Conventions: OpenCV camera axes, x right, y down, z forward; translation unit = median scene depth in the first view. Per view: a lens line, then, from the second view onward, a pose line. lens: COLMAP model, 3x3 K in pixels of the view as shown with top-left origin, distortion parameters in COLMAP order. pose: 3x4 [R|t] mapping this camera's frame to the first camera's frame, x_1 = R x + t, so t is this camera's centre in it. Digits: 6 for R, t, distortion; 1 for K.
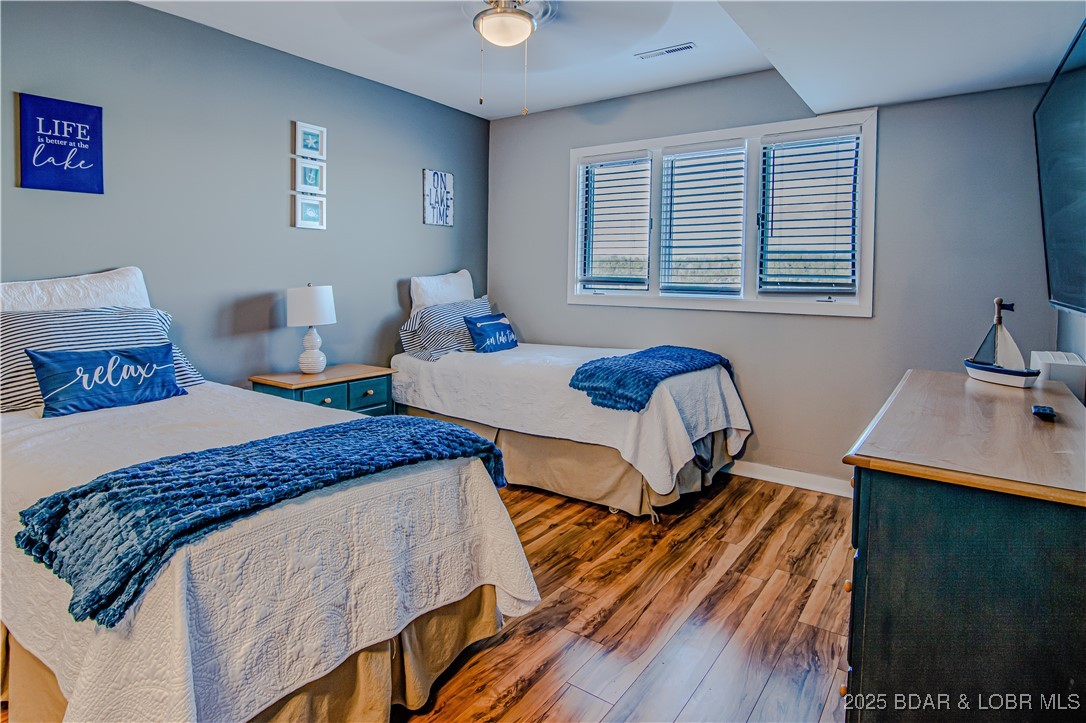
lens RADIAL K [[598.4, 0, 542.6], [0, 598.4, 362.1], [0, 0, 1]] dist [-0.004690, -0.006994]
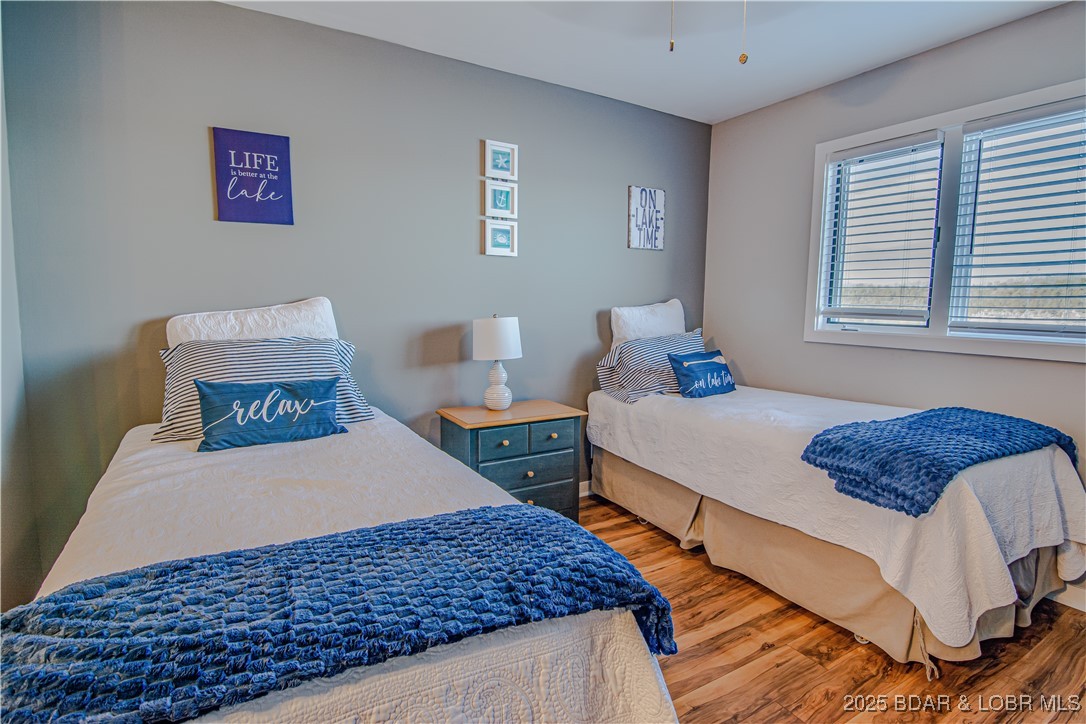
lens RADIAL K [[542.0, 0, 537.6], [0, 542.0, 361.2], [0, 0, 1]] dist [-0.015957, -0.004354]
pose [[0.914563, 0.042212, -0.402234, 0.010240], [-0.058360, 0.997904, -0.027968, -0.039991], [0.400210, 0.049053, 0.915110, 0.265436]]
